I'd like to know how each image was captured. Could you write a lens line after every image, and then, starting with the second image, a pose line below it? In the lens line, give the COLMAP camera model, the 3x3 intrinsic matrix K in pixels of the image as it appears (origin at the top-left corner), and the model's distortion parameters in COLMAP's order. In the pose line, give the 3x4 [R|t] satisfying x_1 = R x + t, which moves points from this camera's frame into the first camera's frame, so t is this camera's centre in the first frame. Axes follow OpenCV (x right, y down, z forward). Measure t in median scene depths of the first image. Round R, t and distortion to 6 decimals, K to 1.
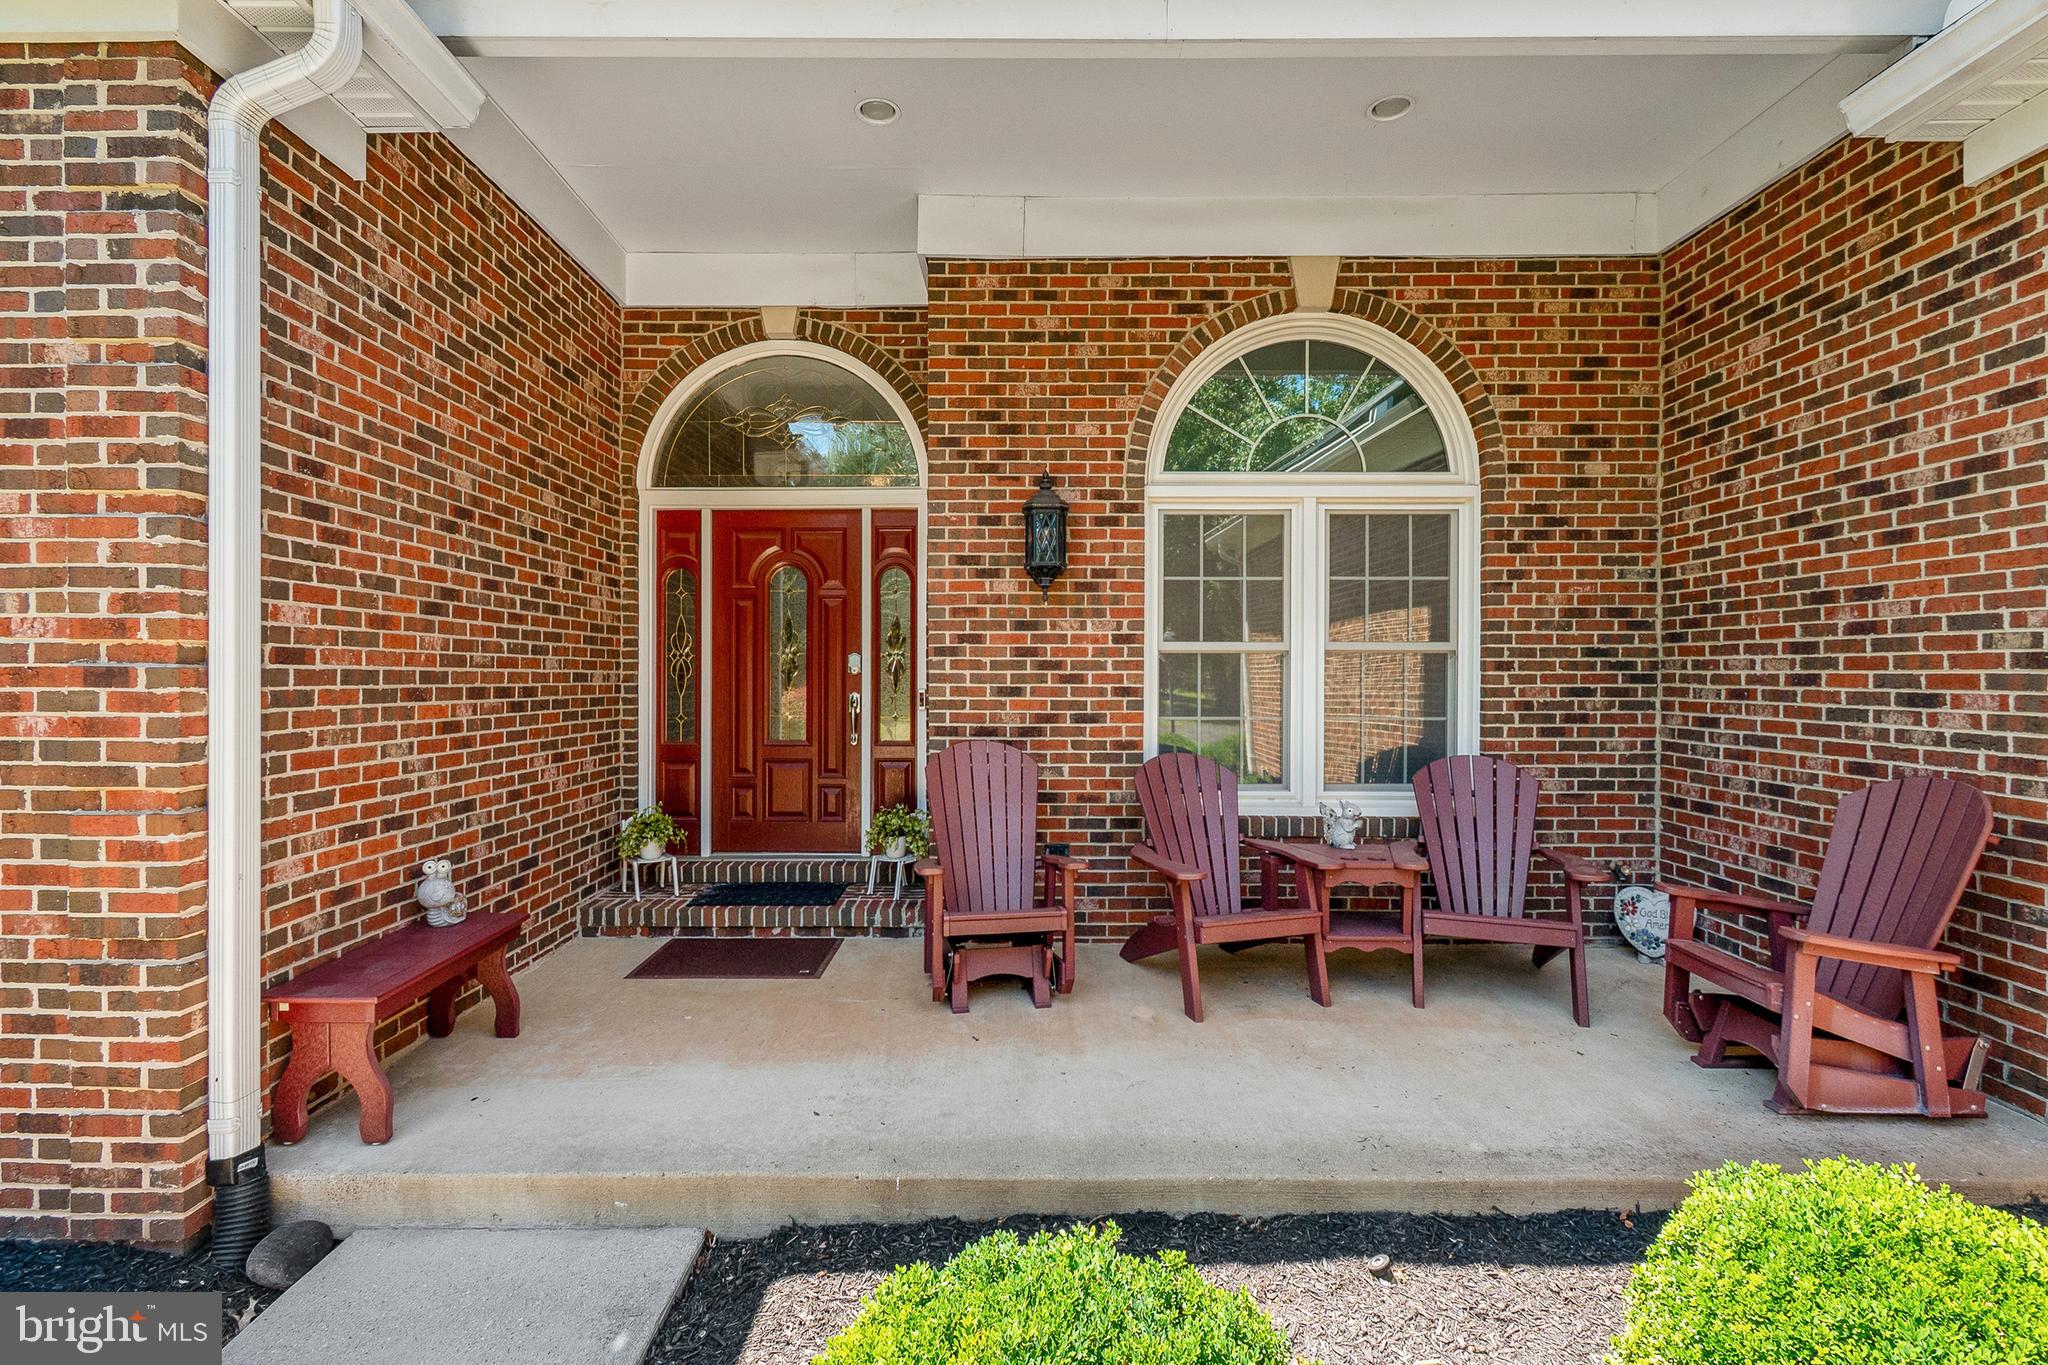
lens RADIAL K [[923.1, 0, 1013.9], [0, 923.1, 681.6], [0, 0, 1]] dist [0.006053, -0.000444]
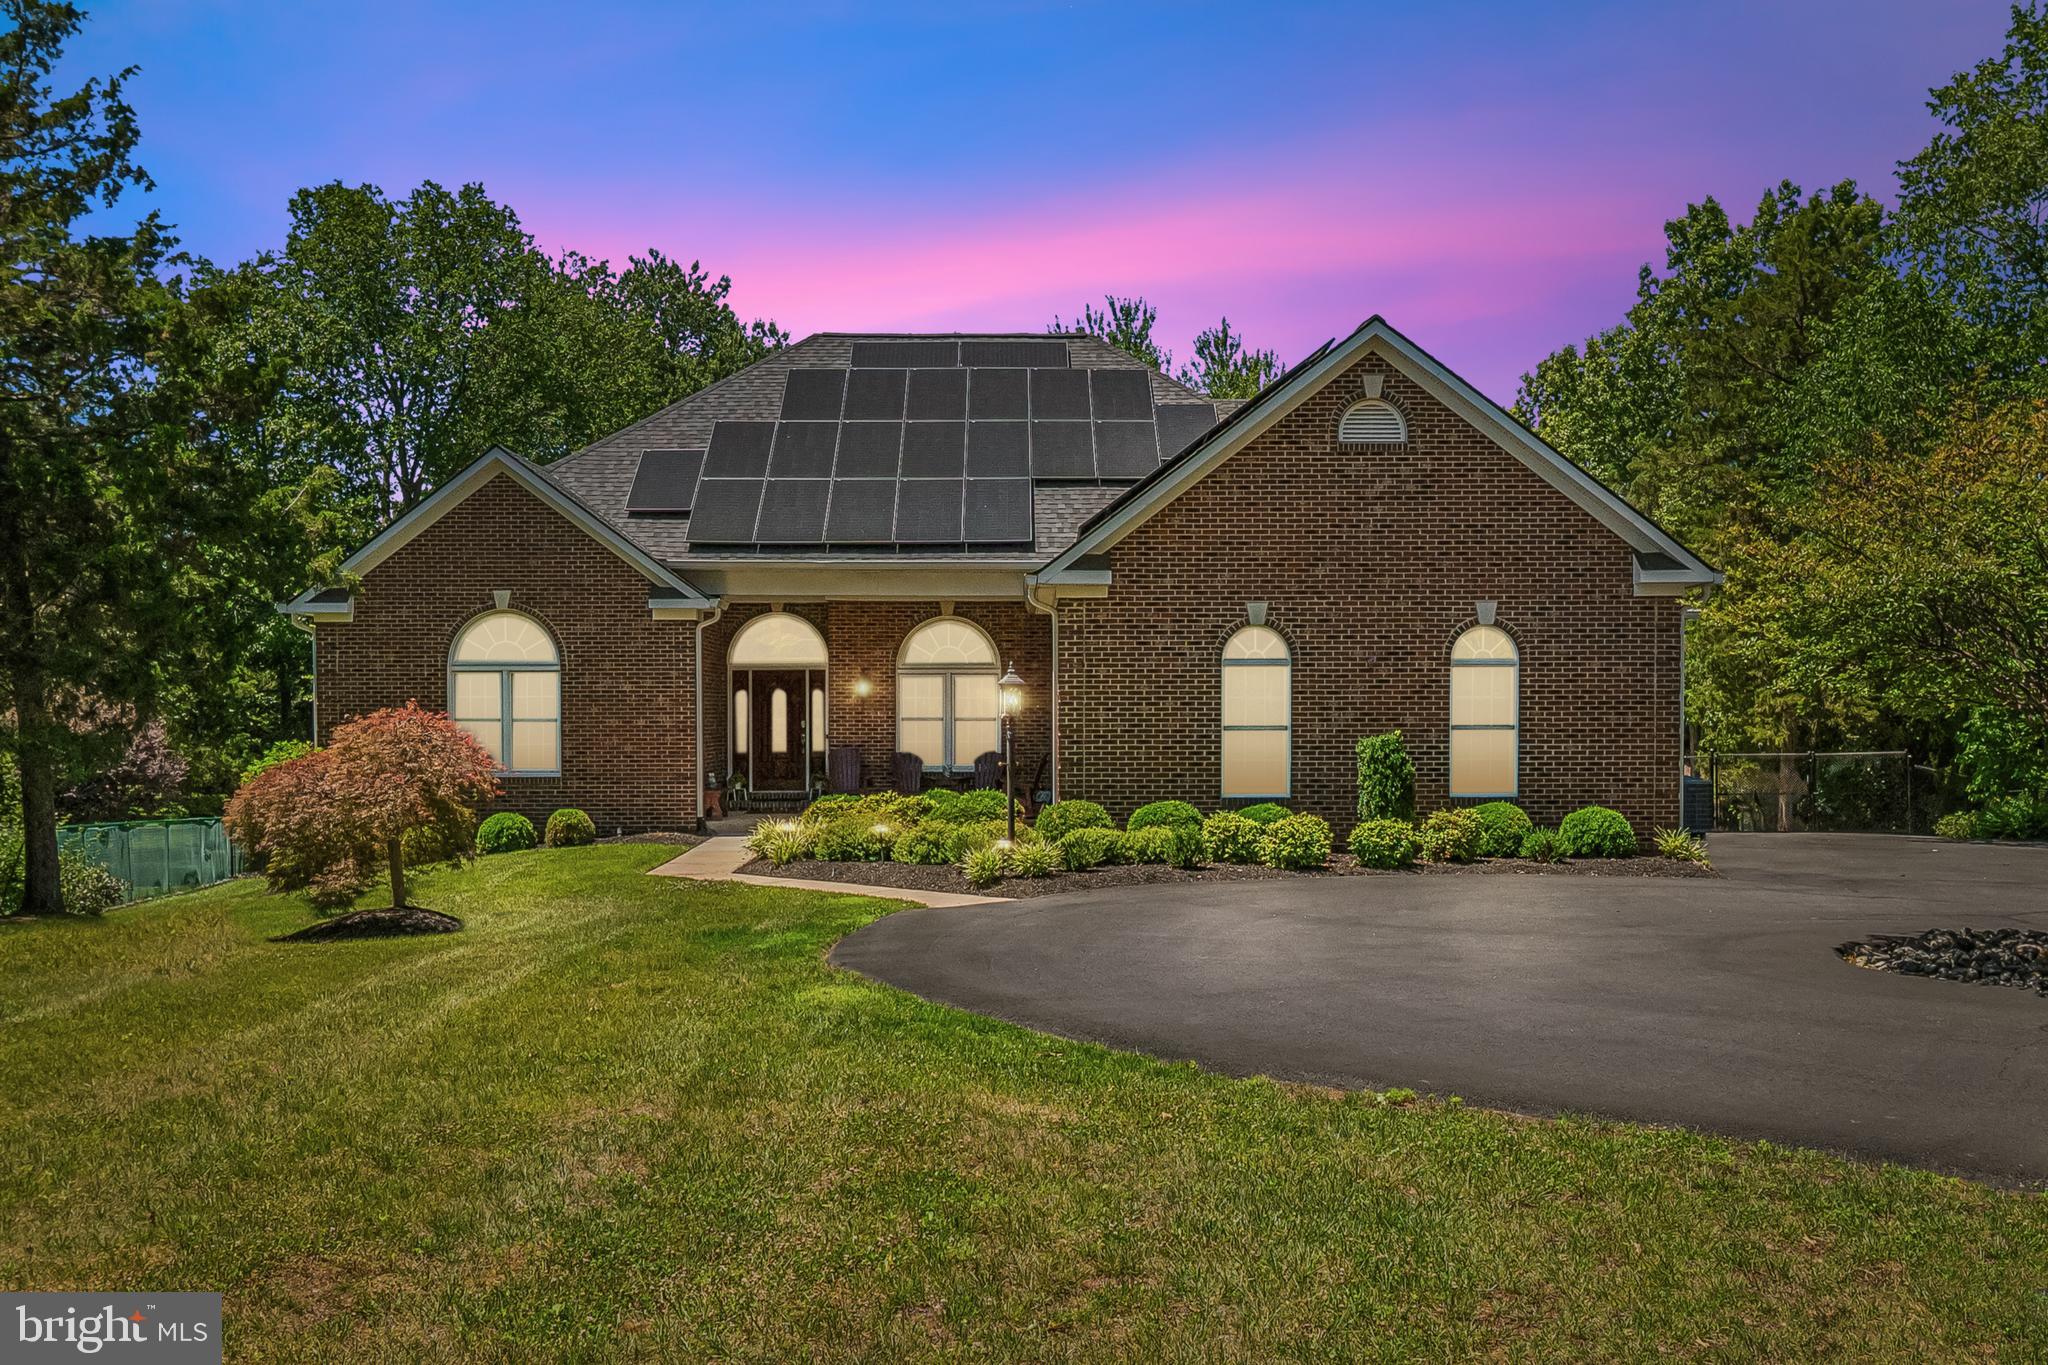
lens RADIAL K [[1912.3, 0, 1022.8], [0, 1912.3, 800.2], [0, 0, 1]] dist [0.006513, 0.010819]
pose [[1.000000, -0.000532, -0.000359, 0.666579], [0.000549, 0.998778, 0.049413, -0.099087], [0.000332, -0.049413, 0.998778, -6.470619]]
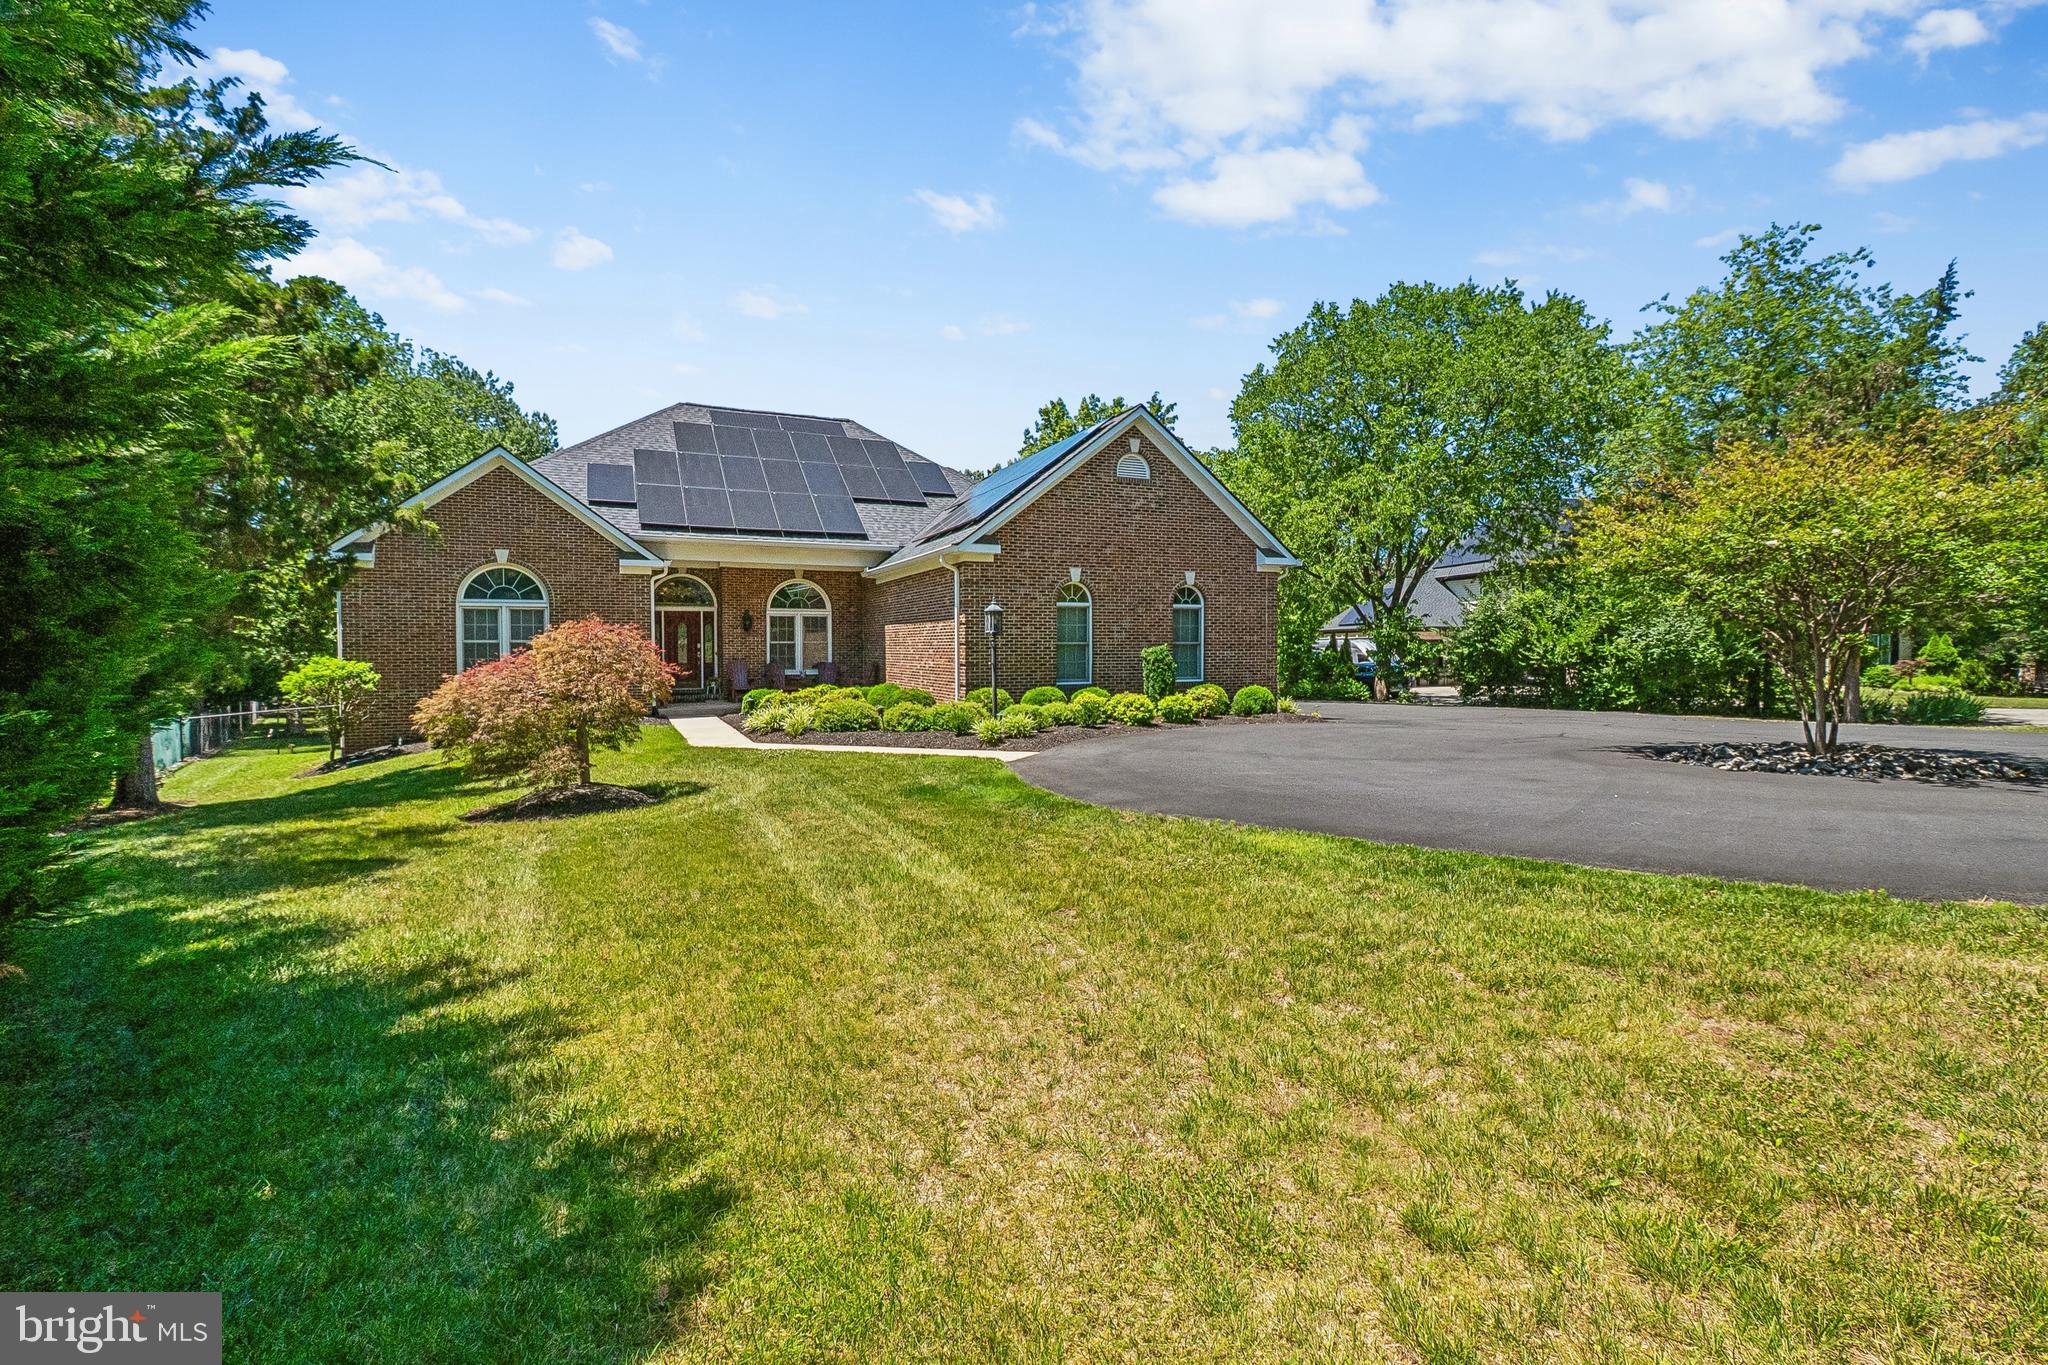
lens RADIAL K [[923.1, 0, 1013.9], [0, 923.1, 681.6], [0, 0, 1]] dist [0.006053, -0.000444]
pose [[0.910287, -0.016714, 0.413640, -0.838726], [0.002538, 0.999391, 0.034798, 0.001088], [-0.413969, -0.030626, 0.909775, -4.845568]]
